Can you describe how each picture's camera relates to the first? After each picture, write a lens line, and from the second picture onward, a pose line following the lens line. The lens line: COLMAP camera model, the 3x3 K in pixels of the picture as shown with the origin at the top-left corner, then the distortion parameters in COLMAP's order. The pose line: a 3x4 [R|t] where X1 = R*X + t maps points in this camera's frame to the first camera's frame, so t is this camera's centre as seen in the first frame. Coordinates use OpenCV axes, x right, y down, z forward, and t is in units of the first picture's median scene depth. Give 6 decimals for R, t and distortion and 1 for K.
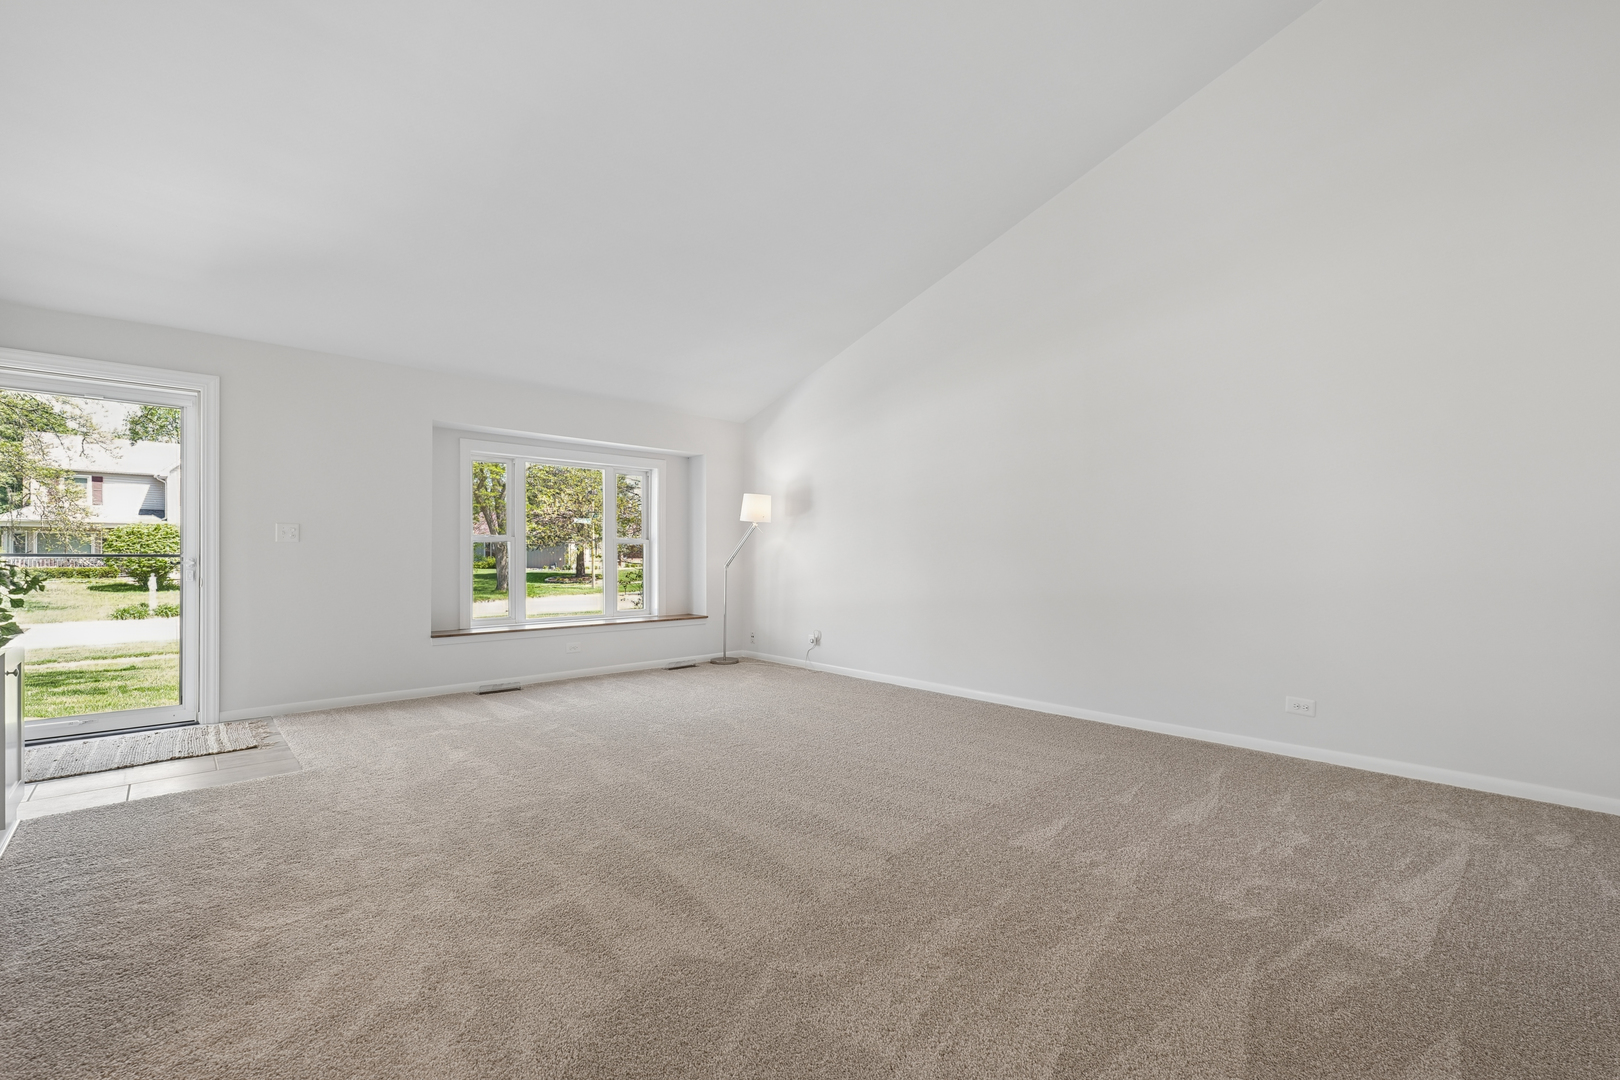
lens RADIAL K [[665.5, 0, 810.5], [0, 665.5, 546.2], [0, 0, 1]] dist [0.010768, 0.000064]
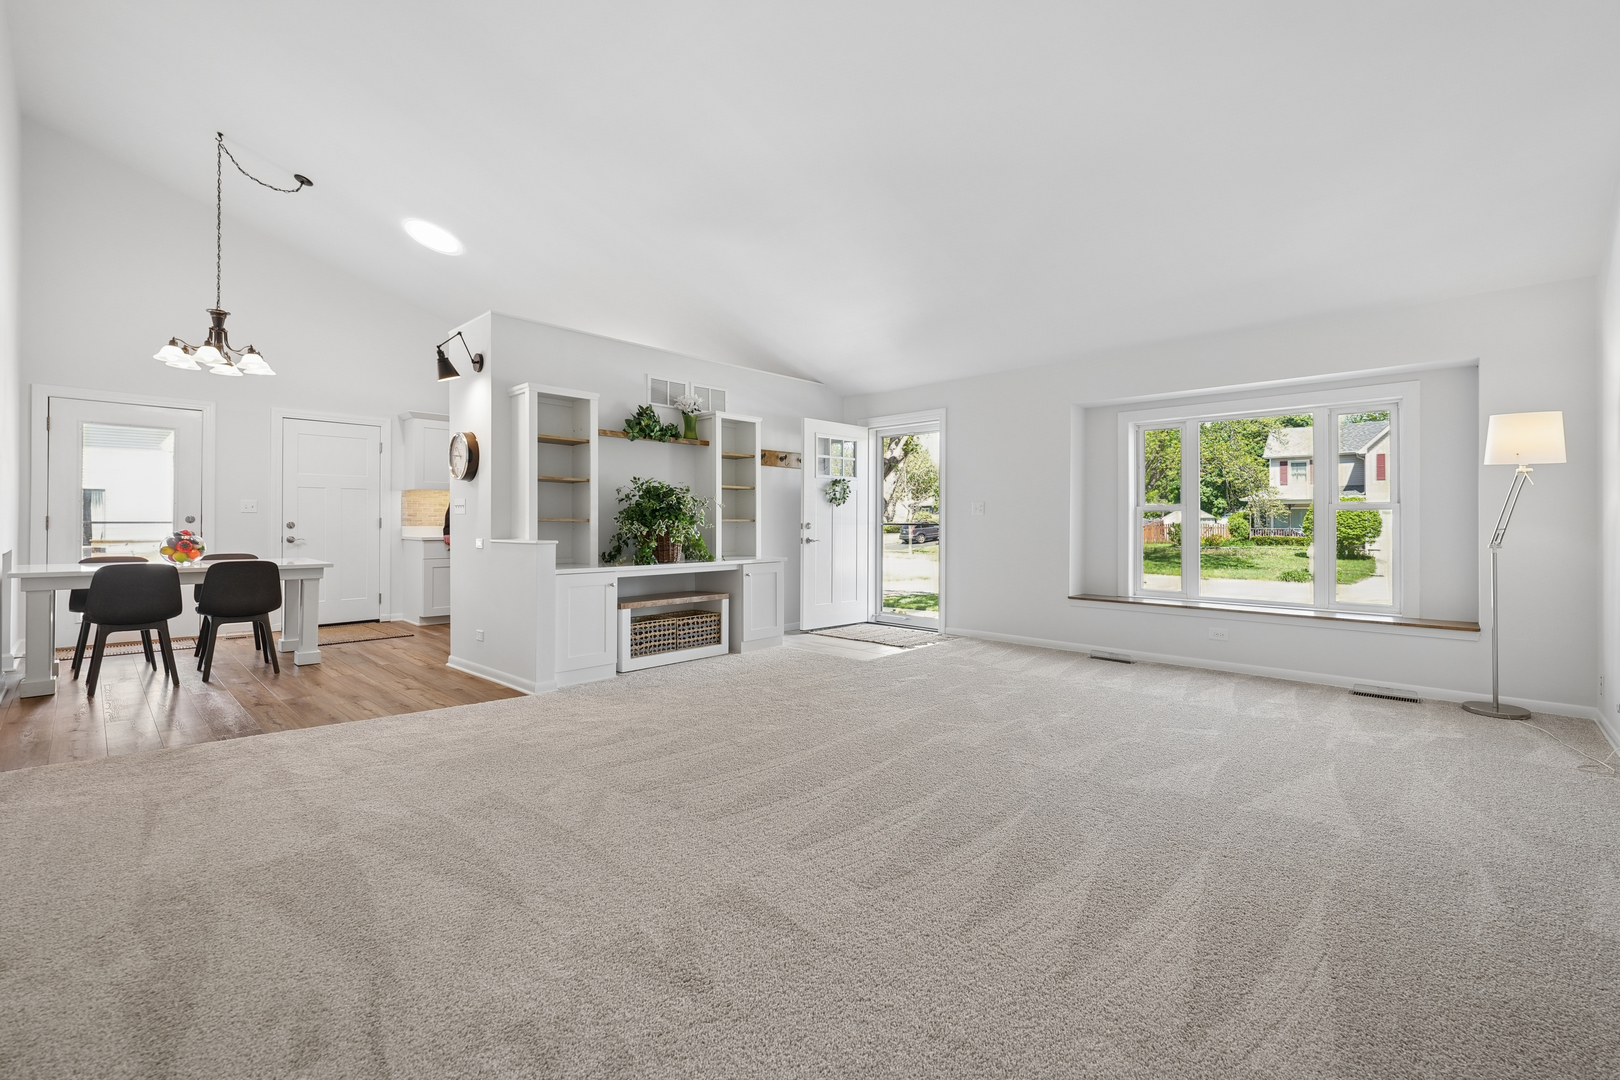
lens RADIAL K [[665.5, 0, 812.7], [0, 665.5, 527.6], [0, 0, 1]] dist [0.010768, 0.000064]
pose [[0.105678, 0.004291, -0.994391, 0.385530], [0.009324, 0.999942, 0.005306, 0.006615], [0.994357, -0.009833, 0.105631, 0.354596]]
